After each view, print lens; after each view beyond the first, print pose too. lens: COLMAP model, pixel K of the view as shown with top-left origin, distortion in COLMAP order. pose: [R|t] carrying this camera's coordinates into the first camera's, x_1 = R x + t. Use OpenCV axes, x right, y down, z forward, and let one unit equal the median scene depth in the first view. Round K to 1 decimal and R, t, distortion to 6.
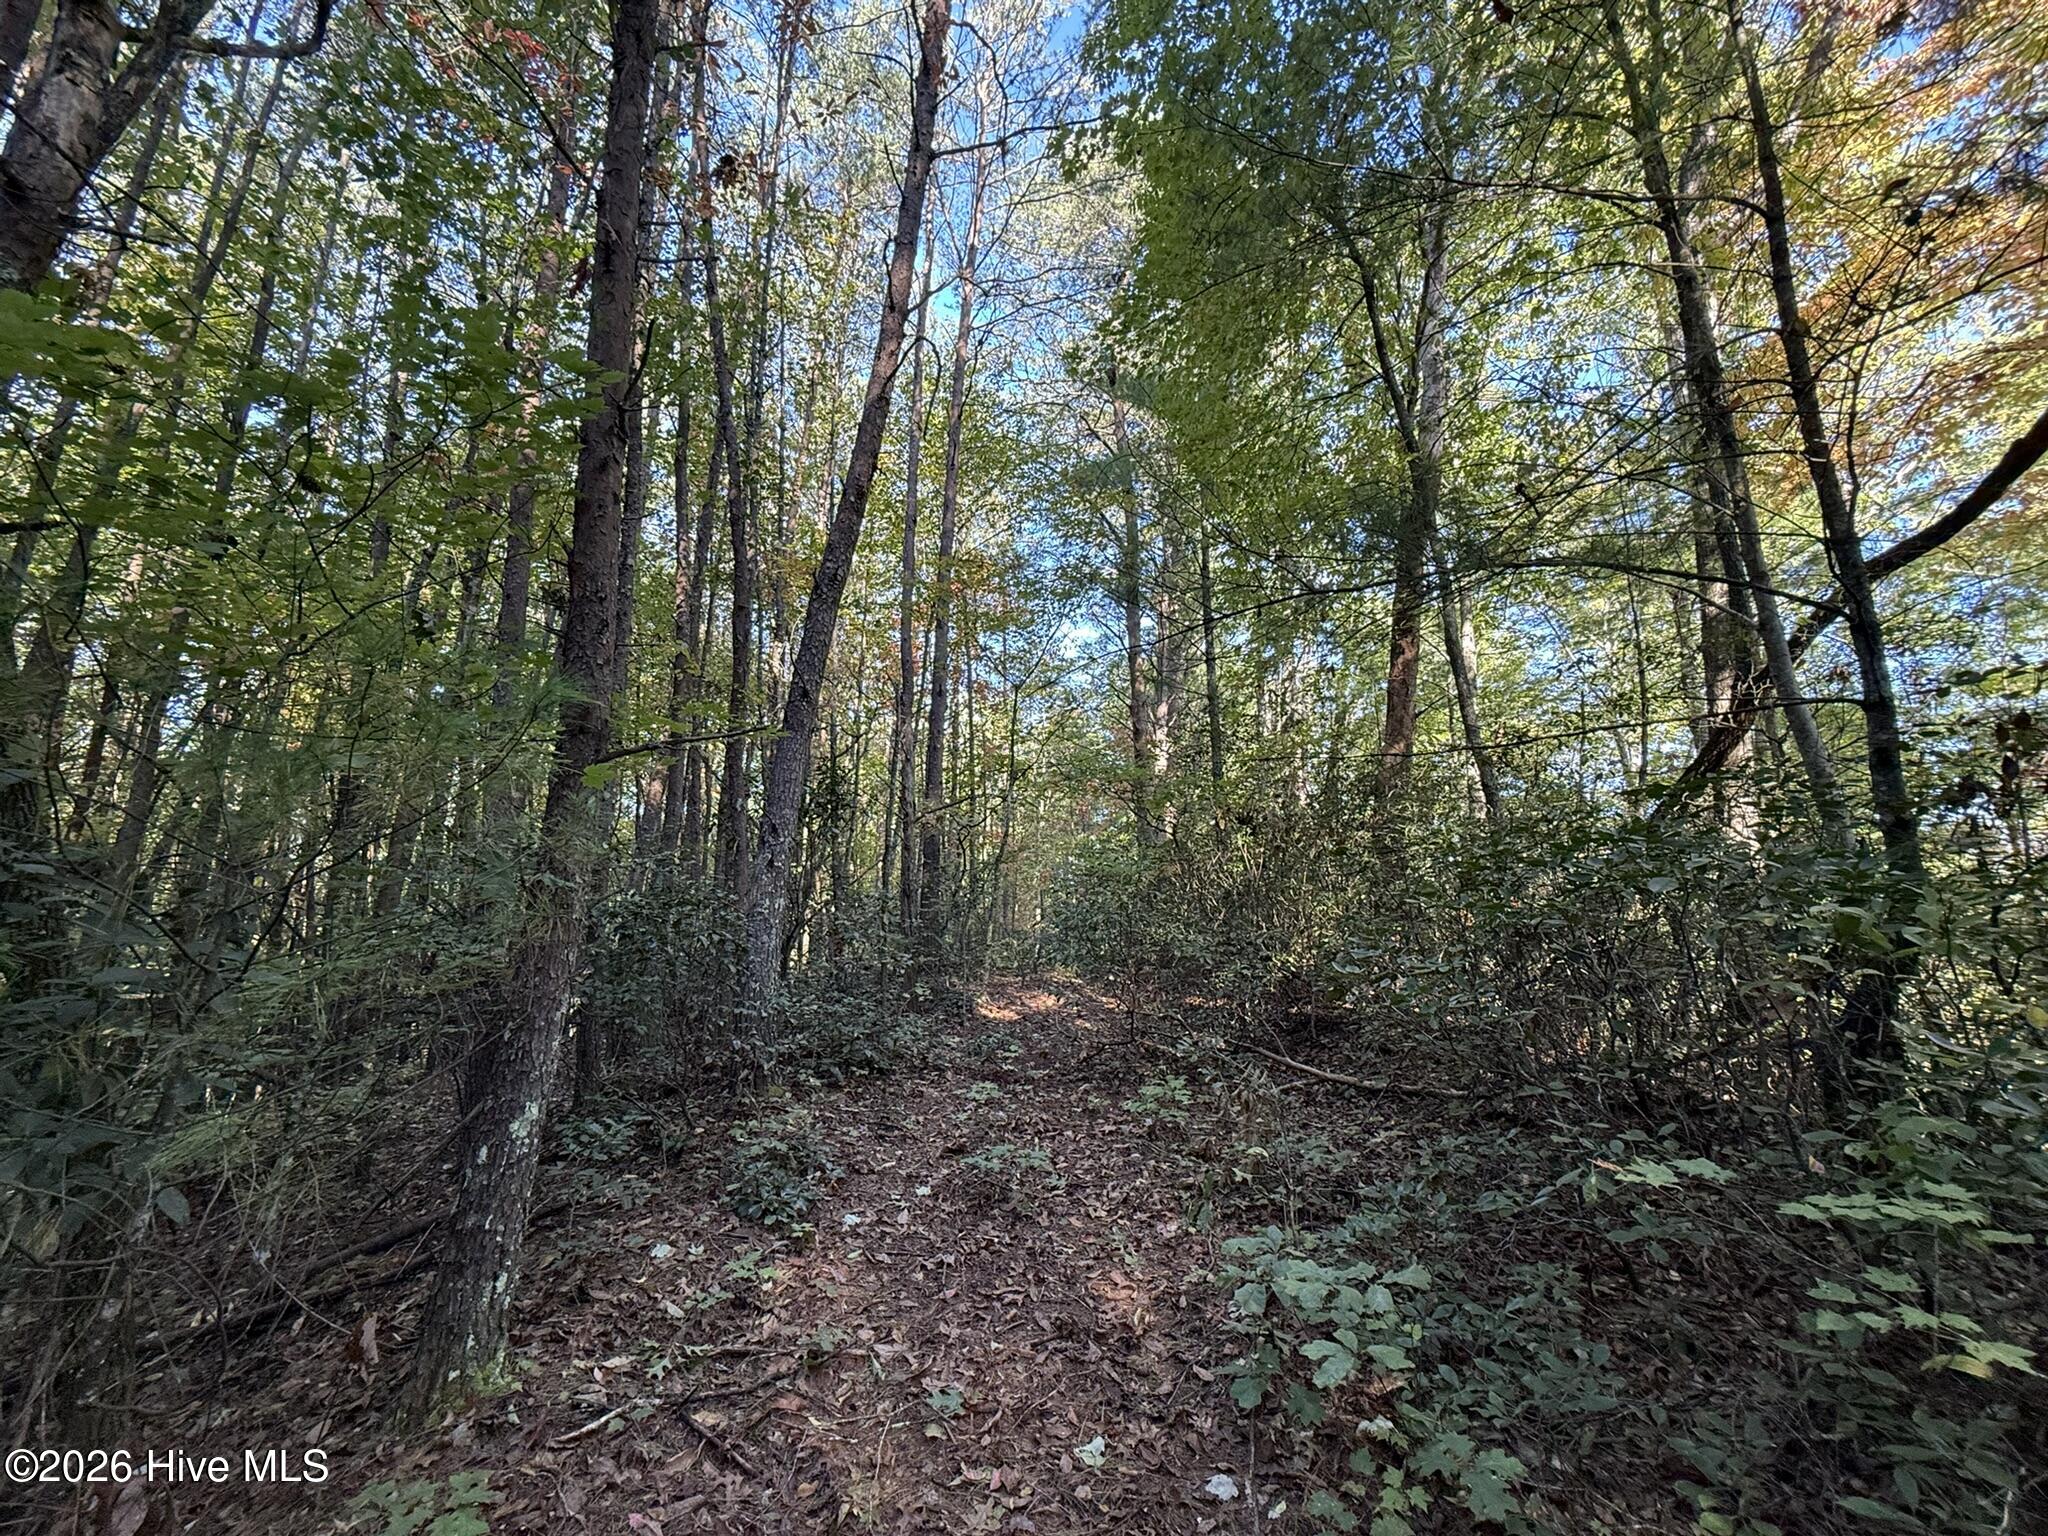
lens RADIAL K [[812.1, 0, 1024.0], [0, 812.1, 768.0], [0, 0, 1]] dist [0.000674, -0.000066]
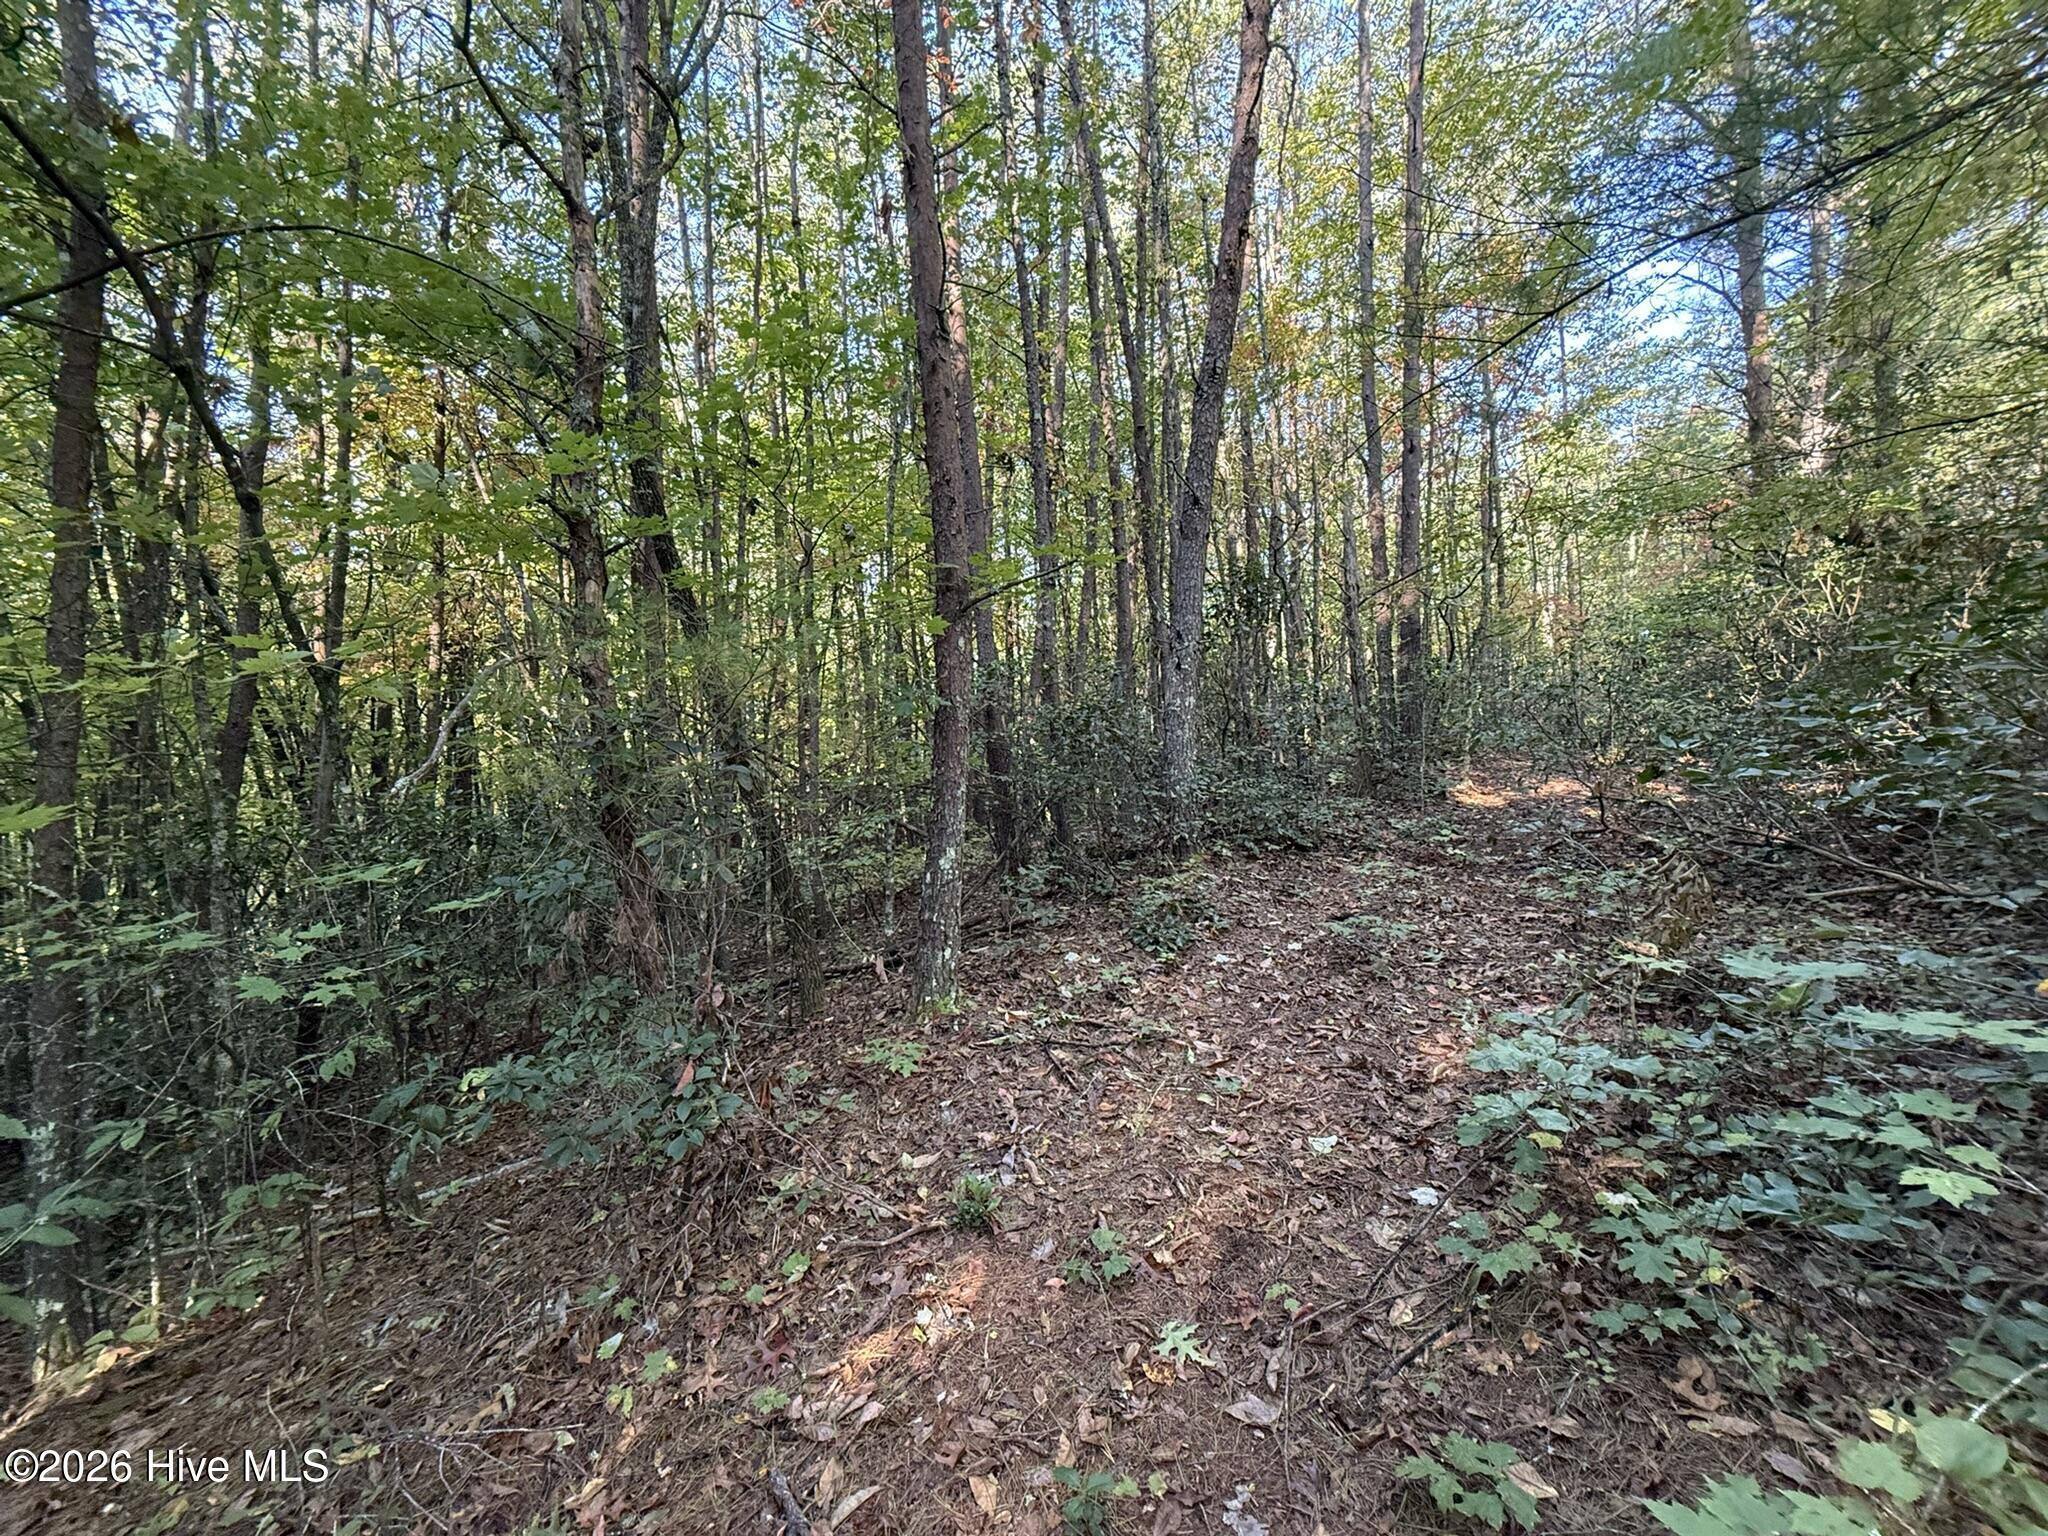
lens RADIAL K [[812.1, 0, 1024.0], [0, 812.1, 768.0], [0, 0, 1]] dist [0.000674, -0.000066]
pose [[0.788462, -0.014907, -0.614903, 0.333461], [0.169020, 0.966473, 0.193296, 0.001046], [0.591405, -0.256337, 0.764546, -0.023864]]
